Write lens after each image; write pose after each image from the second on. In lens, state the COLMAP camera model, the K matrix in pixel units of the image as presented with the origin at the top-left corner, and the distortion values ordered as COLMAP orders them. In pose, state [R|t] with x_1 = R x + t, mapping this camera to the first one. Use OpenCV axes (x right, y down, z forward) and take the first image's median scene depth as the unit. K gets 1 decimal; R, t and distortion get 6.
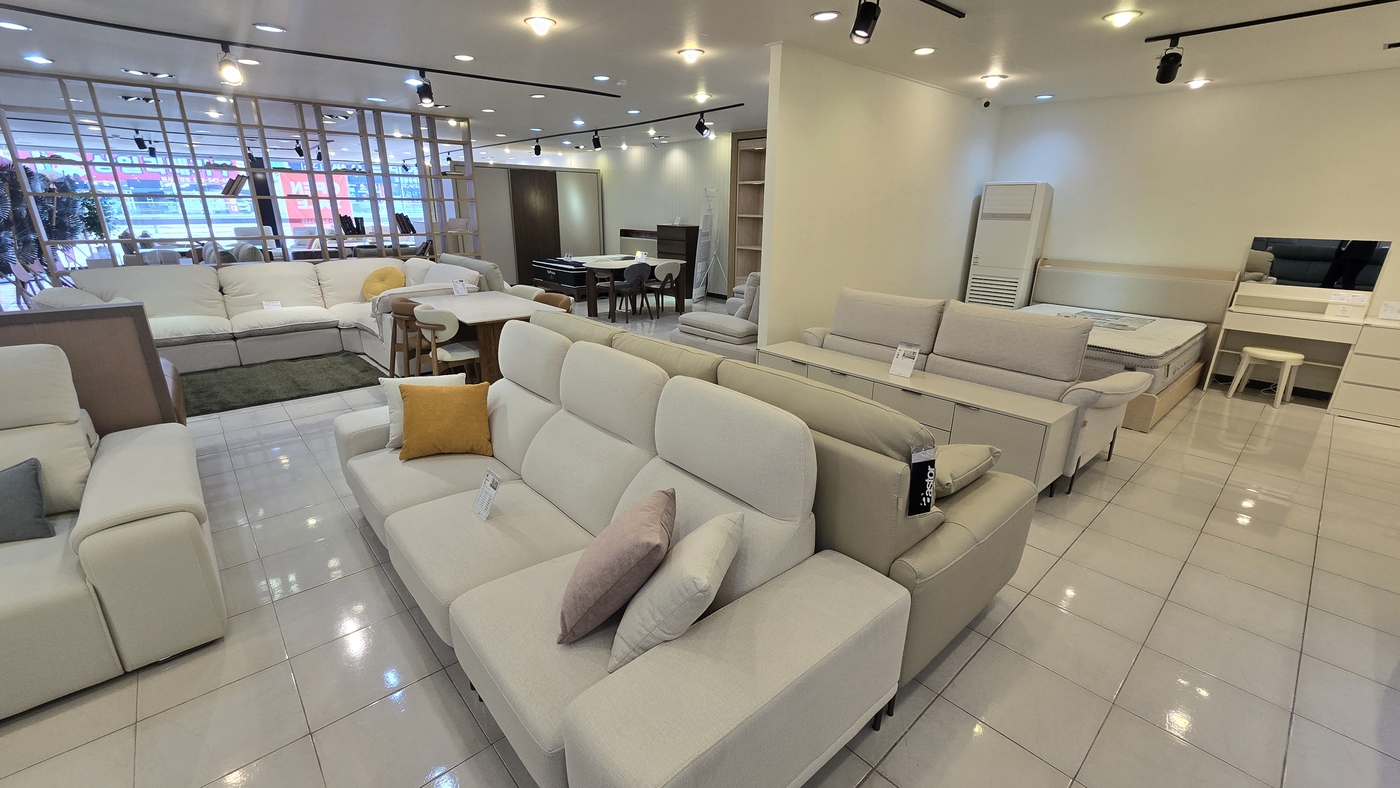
lens RADIAL K [[575.1, 0, 701.7], [0, 575.1, 398.9], [0, 0, 1]] dist [-0.002934, 0.001381]
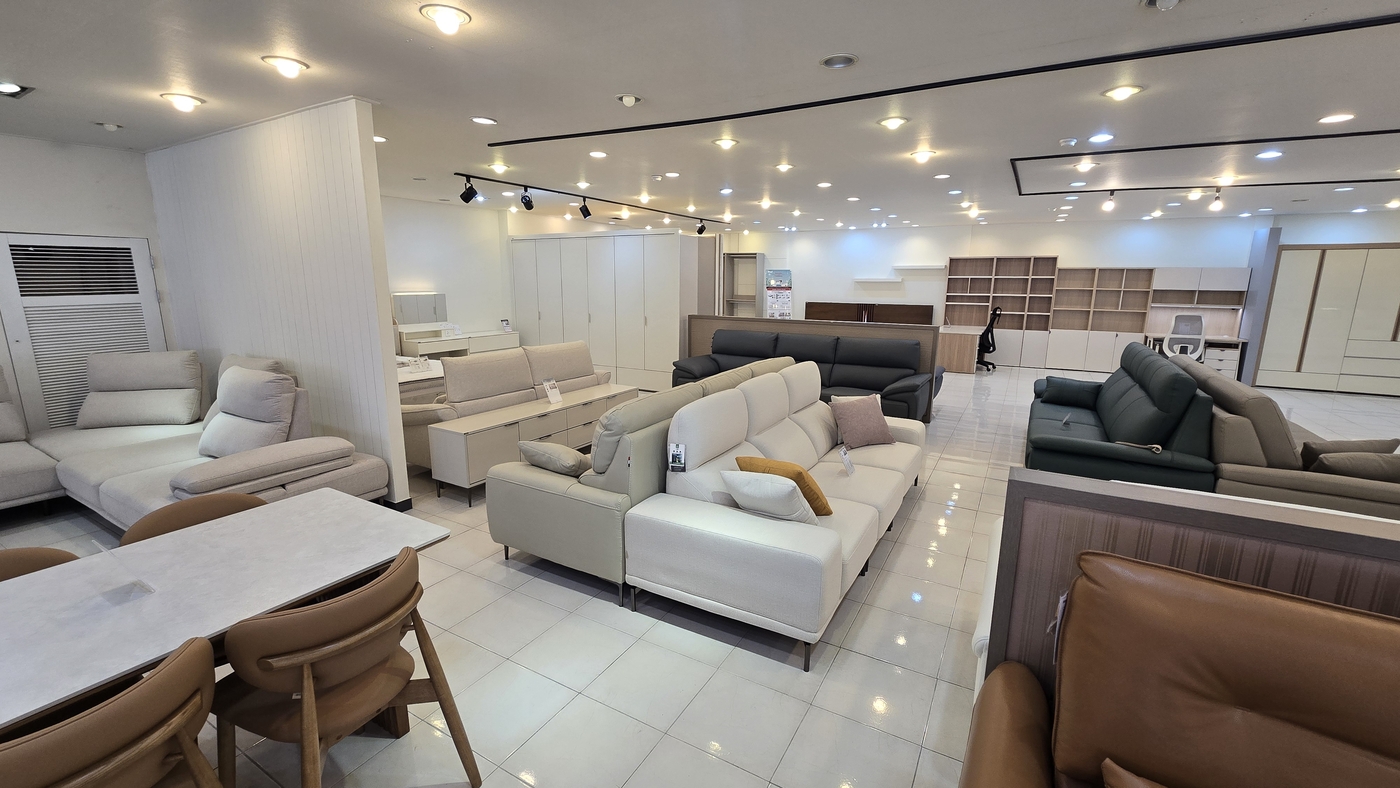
lens RADIAL K [[575.1, 0, 693.6], [0, 575.1, 395.3], [0, 0, 1]] dist [-0.002934, 0.001381]
pose [[-0.301248, -0.204524, 0.931354, -0.783174], [0.292785, 0.909705, 0.294472, -0.278838], [-0.907484, 0.361395, -0.214166, 0.767682]]
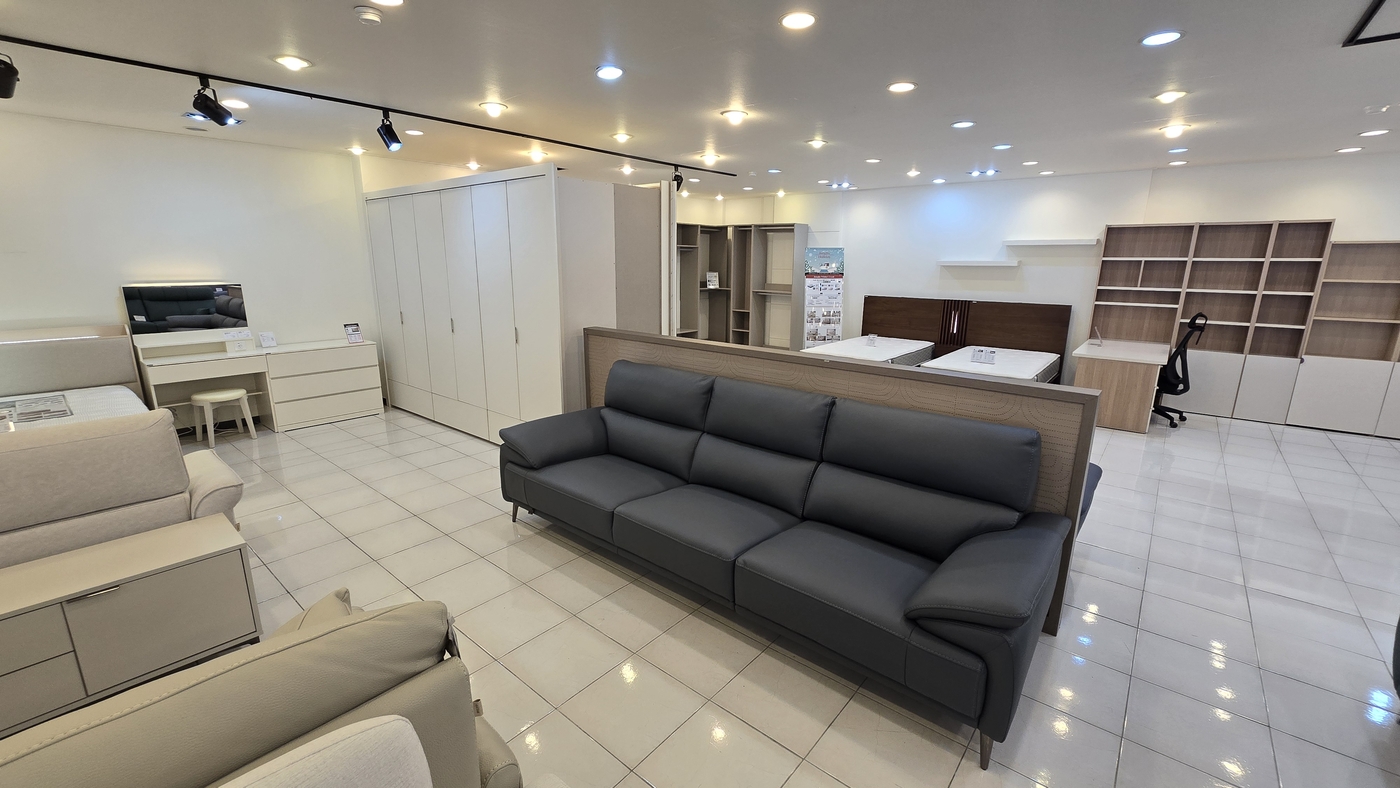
lens RADIAL K [[575.1, 0, 693.3], [0, 575.1, 395.8], [0, 0, 1]] dist [-0.002934, 0.001381]
pose [[-0.130203, -0.242886, 0.961277, -0.097574], [0.304947, 0.912724, 0.271923, -0.100114], [-0.943427, 0.328544, -0.044772, 0.250584]]
